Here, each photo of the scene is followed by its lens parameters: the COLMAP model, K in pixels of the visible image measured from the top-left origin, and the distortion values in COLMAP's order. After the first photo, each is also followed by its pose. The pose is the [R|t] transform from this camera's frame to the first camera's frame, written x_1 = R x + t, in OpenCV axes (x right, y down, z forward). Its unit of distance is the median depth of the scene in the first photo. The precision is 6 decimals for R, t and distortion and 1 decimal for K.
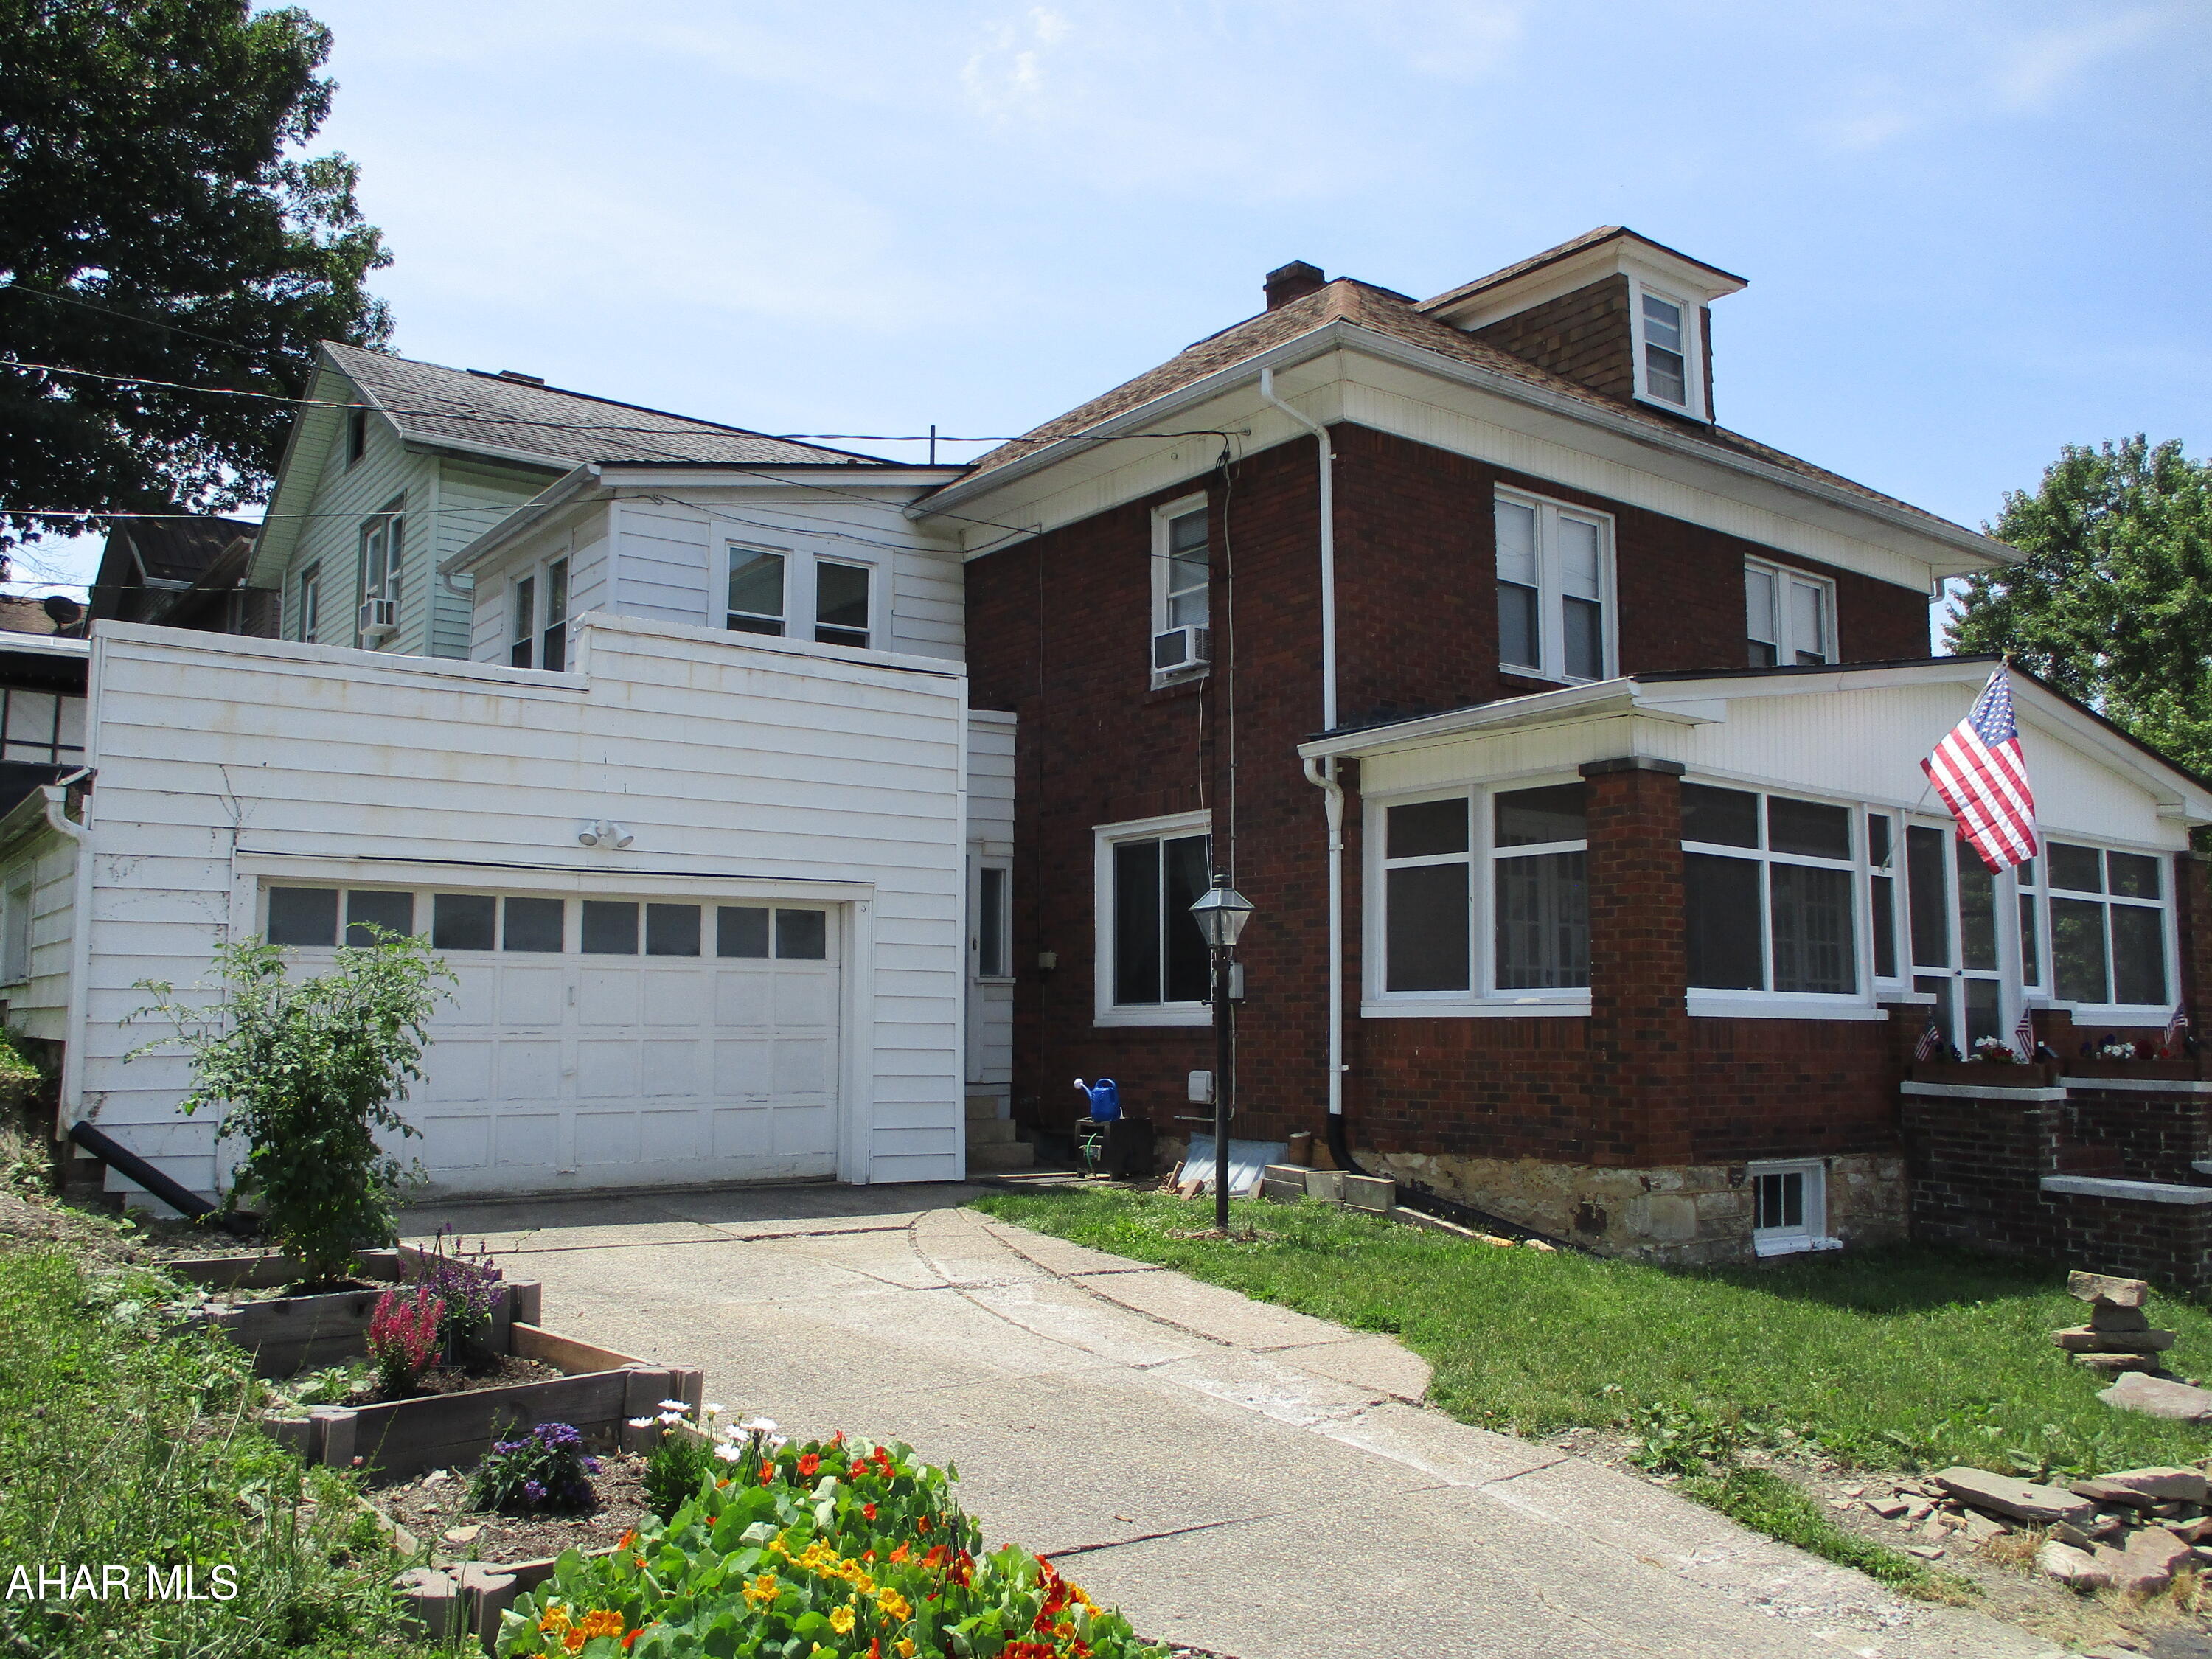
lens RADIAL K [[1793.5, 0, 1108.0], [0, 1793.5, 827.4], [0, 0, 1]] dist [-0.033049, 0.014309]
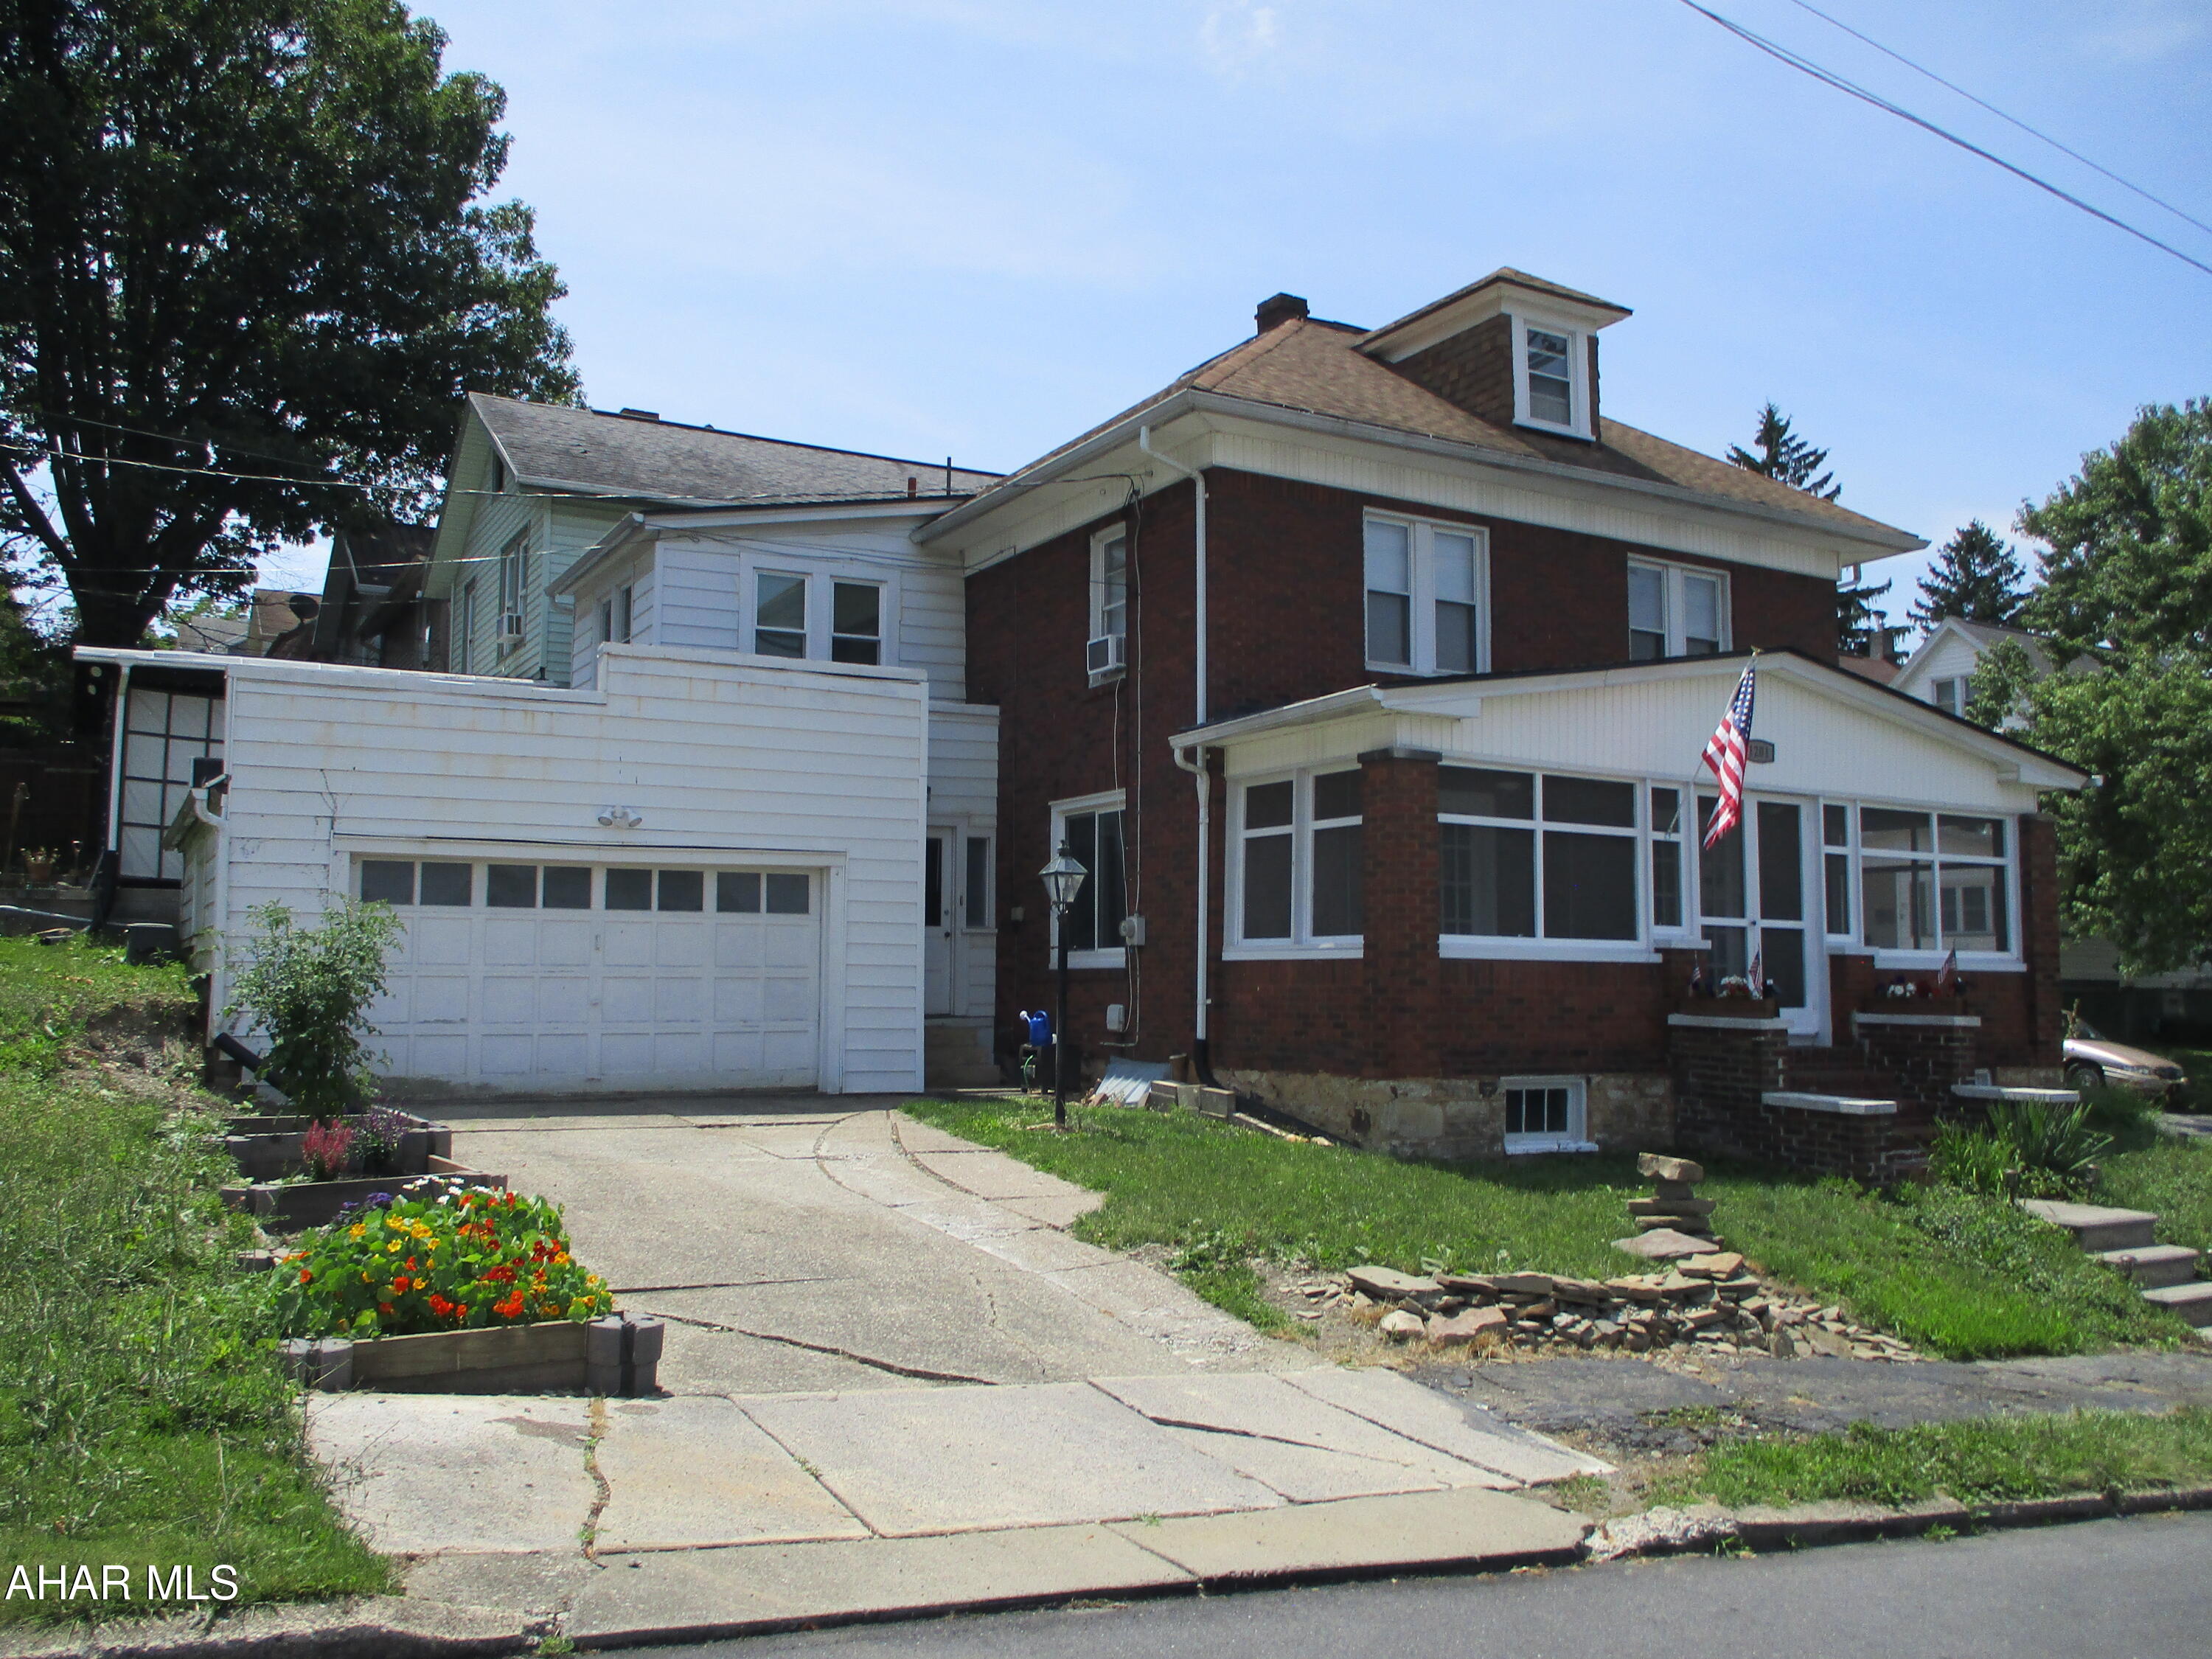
lens RADIAL K [[1799.0, 0, 1122.8], [0, 1799.0, 824.4], [0, 0, 1]] dist [-0.039854, 0.004906]
pose [[0.992256, -0.009097, -0.123879, 0.211103], [0.011990, 0.999672, 0.022630, -0.013688], [0.123632, -0.023940, 0.992039, -0.204486]]
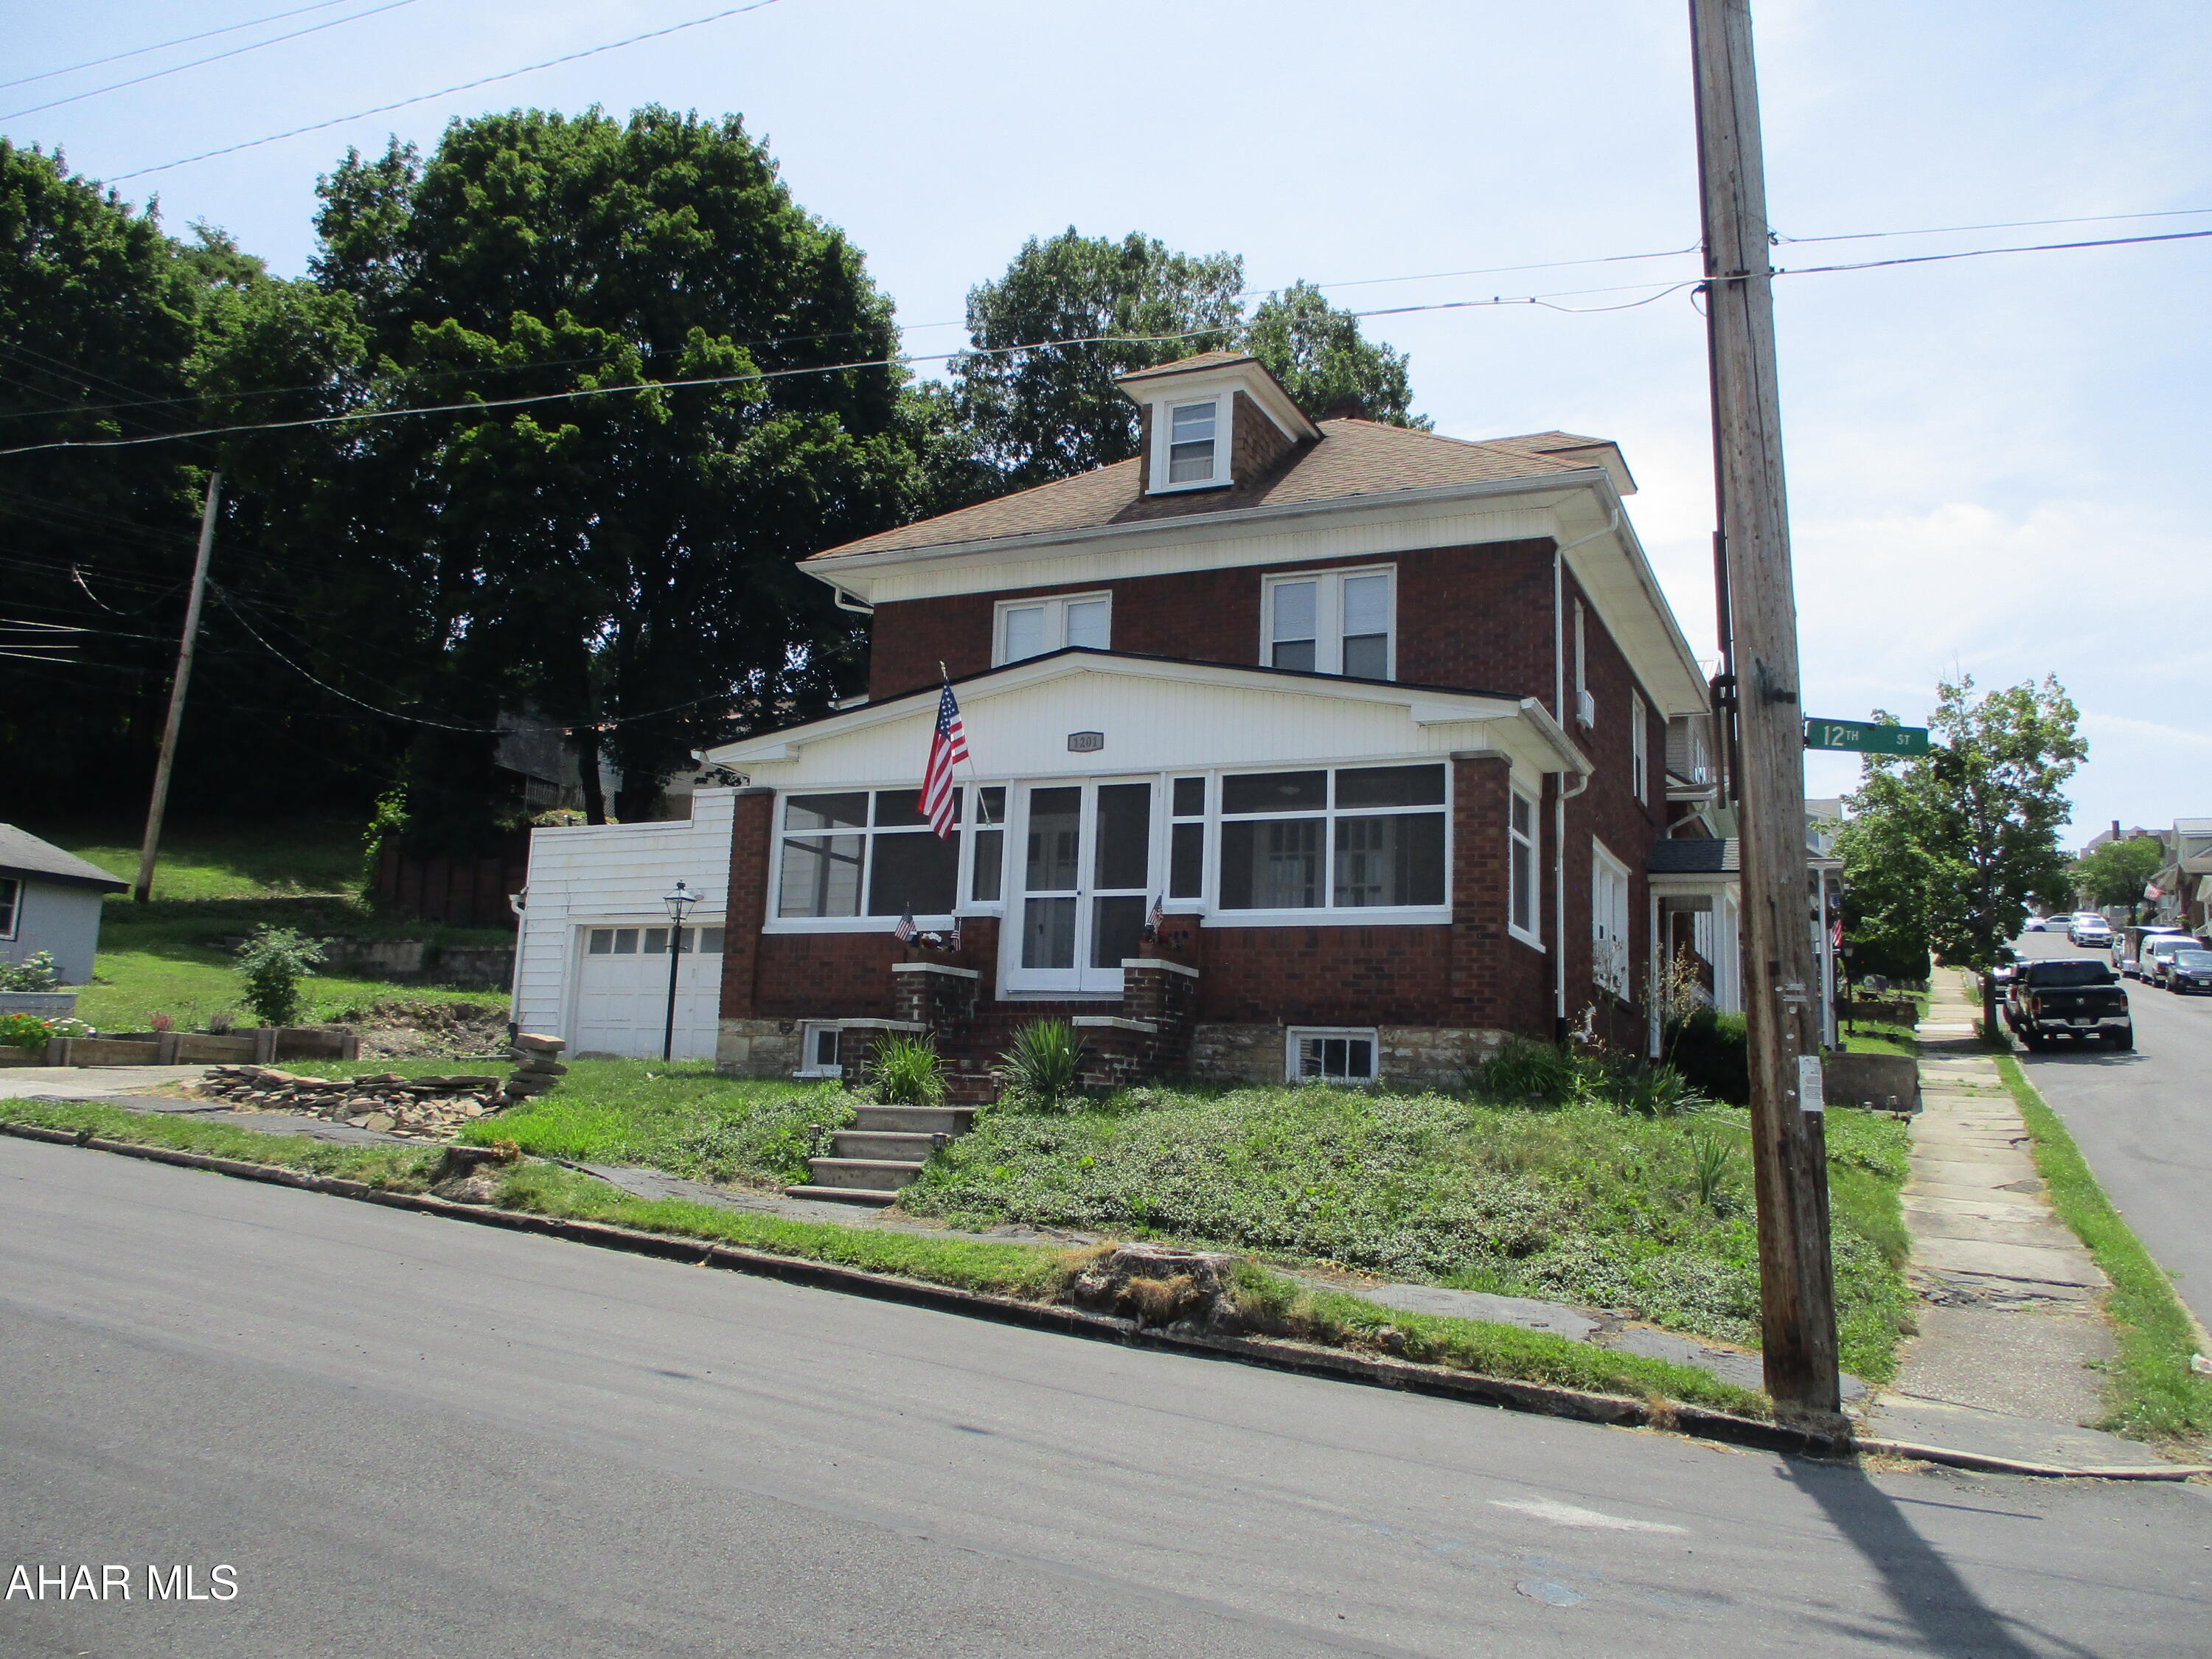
lens RADIAL K [[1830.0, 0, 1130.7], [0, 1830.0, 760.5], [0, 0, 1]] dist [-0.005351, -0.004731]
pose [[0.470436, -0.167324, -0.866425, 1.650086], [0.067739, 0.985809, -0.153600, 0.191289], [0.879830, 0.013568, 0.475094, 0.385876]]
